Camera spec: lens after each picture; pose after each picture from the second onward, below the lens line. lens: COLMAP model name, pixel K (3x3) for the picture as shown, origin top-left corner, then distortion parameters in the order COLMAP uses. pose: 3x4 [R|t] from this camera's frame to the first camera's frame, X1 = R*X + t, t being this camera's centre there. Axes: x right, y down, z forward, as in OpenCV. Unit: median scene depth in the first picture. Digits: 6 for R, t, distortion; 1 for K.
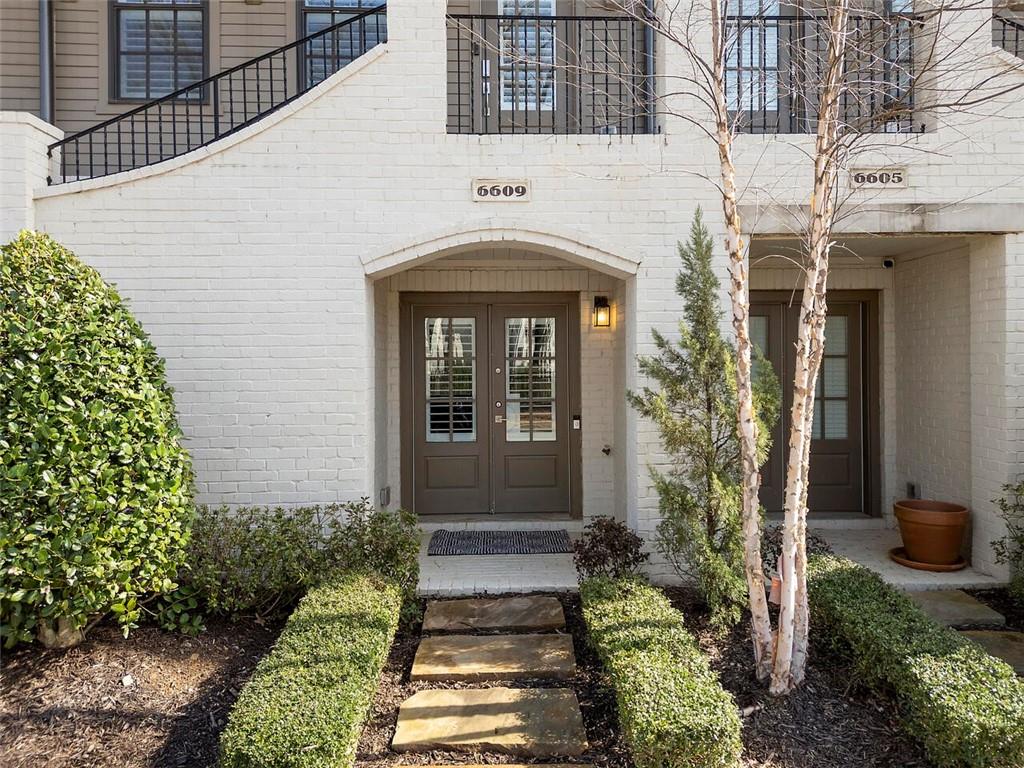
lens RADIAL K [[723.5, 0, 517.0], [0, 723.5, 379.7], [0, 0, 1]] dist [0.028655, -0.028901]
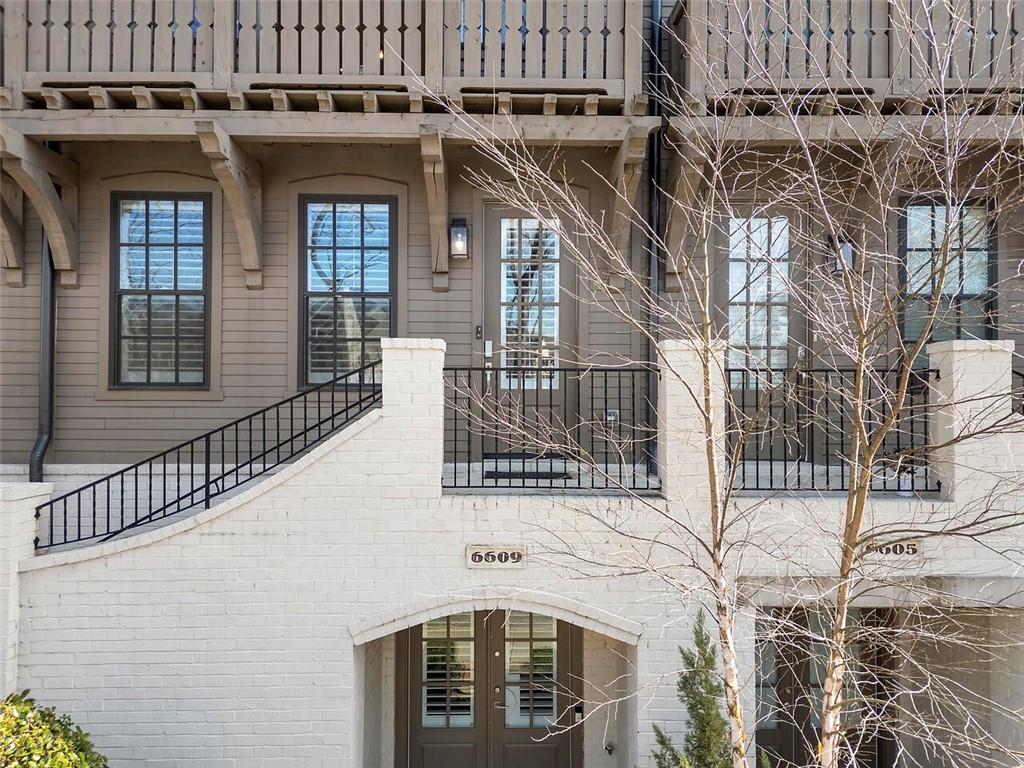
lens RADIAL K [[723.5, 0, 514.5], [0, 723.5, 392.3], [0, 0, 1]] dist [0.028655, -0.028901]
pose [[0.999650, 0.008590, -0.025011, 0.024598], [-0.009586, 0.999154, -0.039983, -0.441740], [0.024647, 0.040209, 0.998887, 0.027576]]
